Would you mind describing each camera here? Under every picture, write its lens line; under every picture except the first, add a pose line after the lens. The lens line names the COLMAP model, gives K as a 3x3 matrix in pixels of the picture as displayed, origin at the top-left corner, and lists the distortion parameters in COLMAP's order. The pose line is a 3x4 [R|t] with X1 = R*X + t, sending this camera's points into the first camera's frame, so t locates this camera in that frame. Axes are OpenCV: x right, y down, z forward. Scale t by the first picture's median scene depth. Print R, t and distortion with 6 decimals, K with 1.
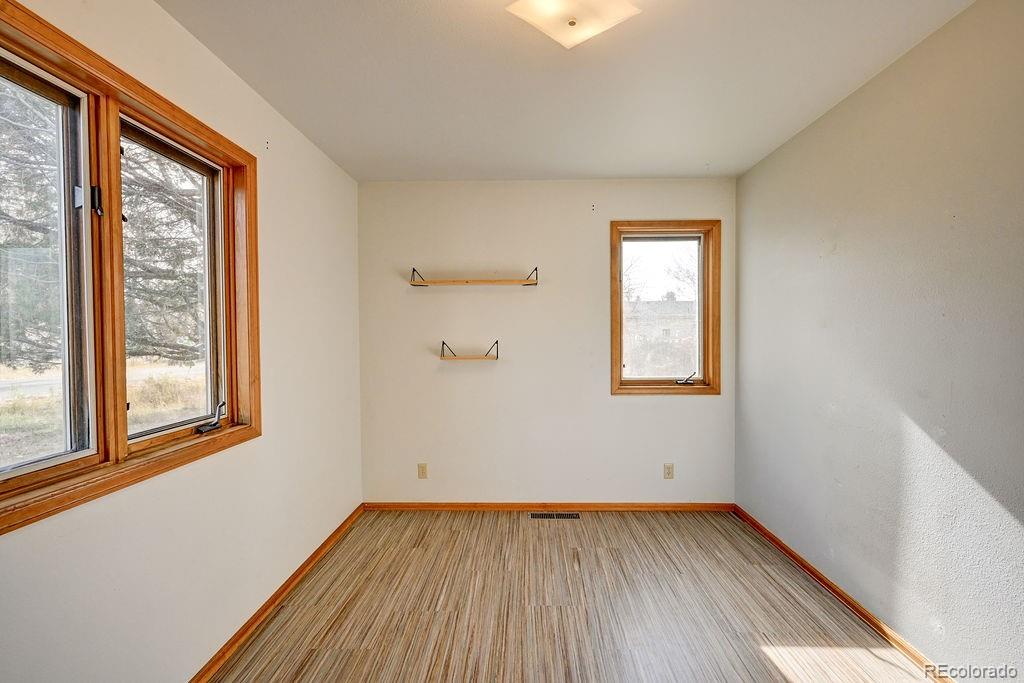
lens RADIAL K [[472.0, 0, 512.0], [0, 472.0, 341.5], [0, 0, 1]] dist [0.000628, 0.000006]
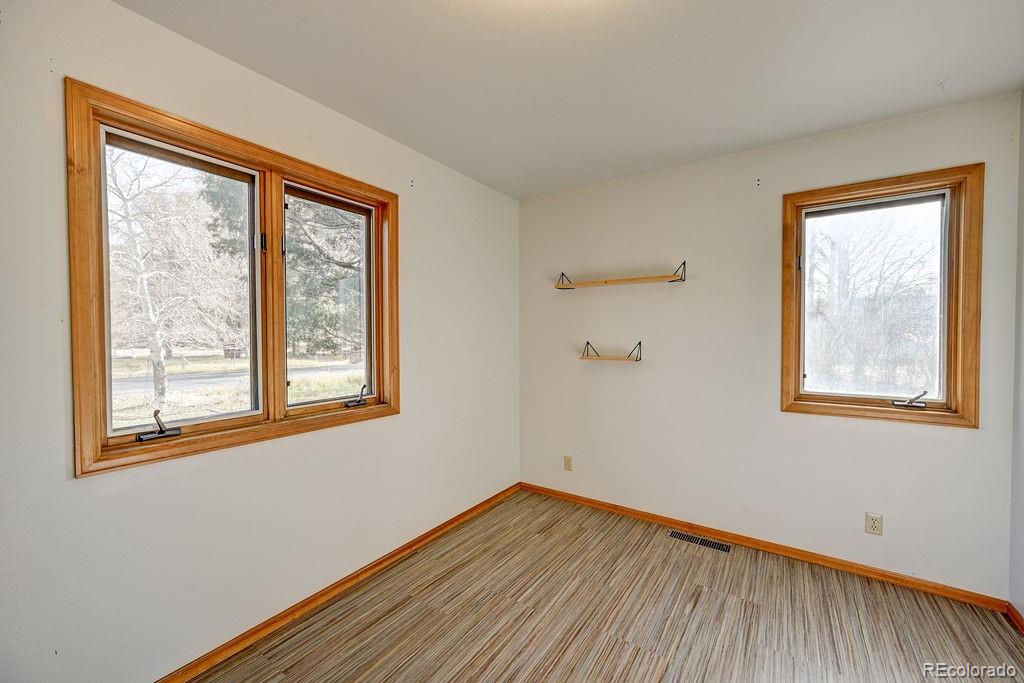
lens RADIAL K [[412.7, 0, 501.2], [0, 412.7, 342.2], [0, 0, 1]] dist [0.000115, 0.000199]
pose [[0.831828, 0.015587, -0.554814, 0.240117], [-0.013455, 0.999878, 0.007919, -0.004226], [0.554870, 0.000878, 0.831937, 0.177714]]
